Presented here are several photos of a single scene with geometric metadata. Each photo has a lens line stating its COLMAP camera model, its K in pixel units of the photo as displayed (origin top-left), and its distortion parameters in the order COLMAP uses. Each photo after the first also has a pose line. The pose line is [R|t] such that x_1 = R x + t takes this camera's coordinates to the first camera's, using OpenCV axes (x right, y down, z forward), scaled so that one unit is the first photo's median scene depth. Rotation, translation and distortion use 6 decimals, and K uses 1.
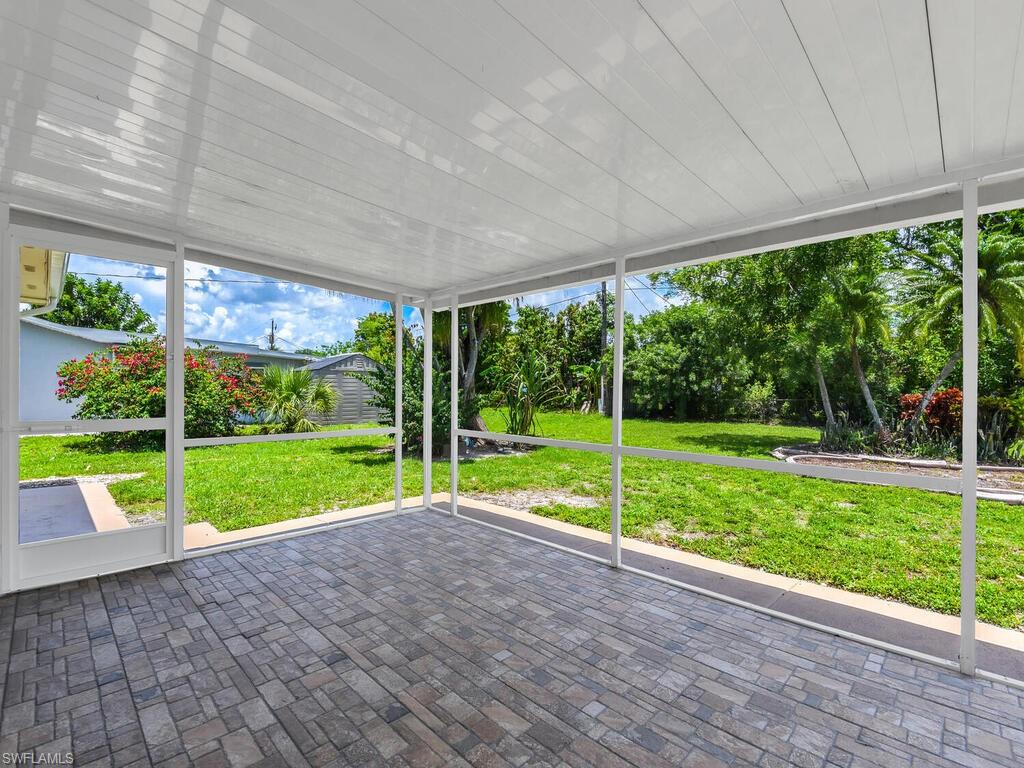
lens RADIAL K [[472.5, 0, 512.0], [0, 472.5, 384.0], [0, 0, 1]] dist [0.000699, -0.006765]
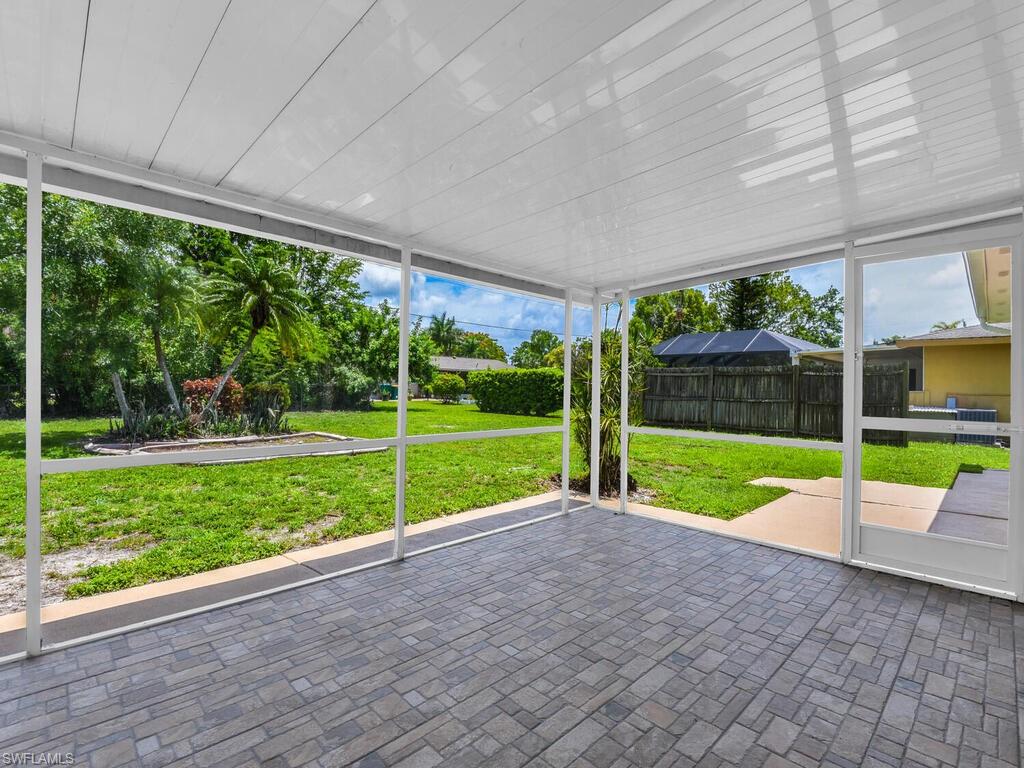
lens RADIAL K [[480.0, 0, 506.4], [0, 480.0, 386.4], [0, 0, 1]] dist [-0.000620, -0.000707]
pose [[0.033658, -0.014353, 0.999330, -0.820412], [-0.030544, 0.999415, 0.015383, 0.000016], [-0.998967, -0.031041, 0.033200, 0.792734]]
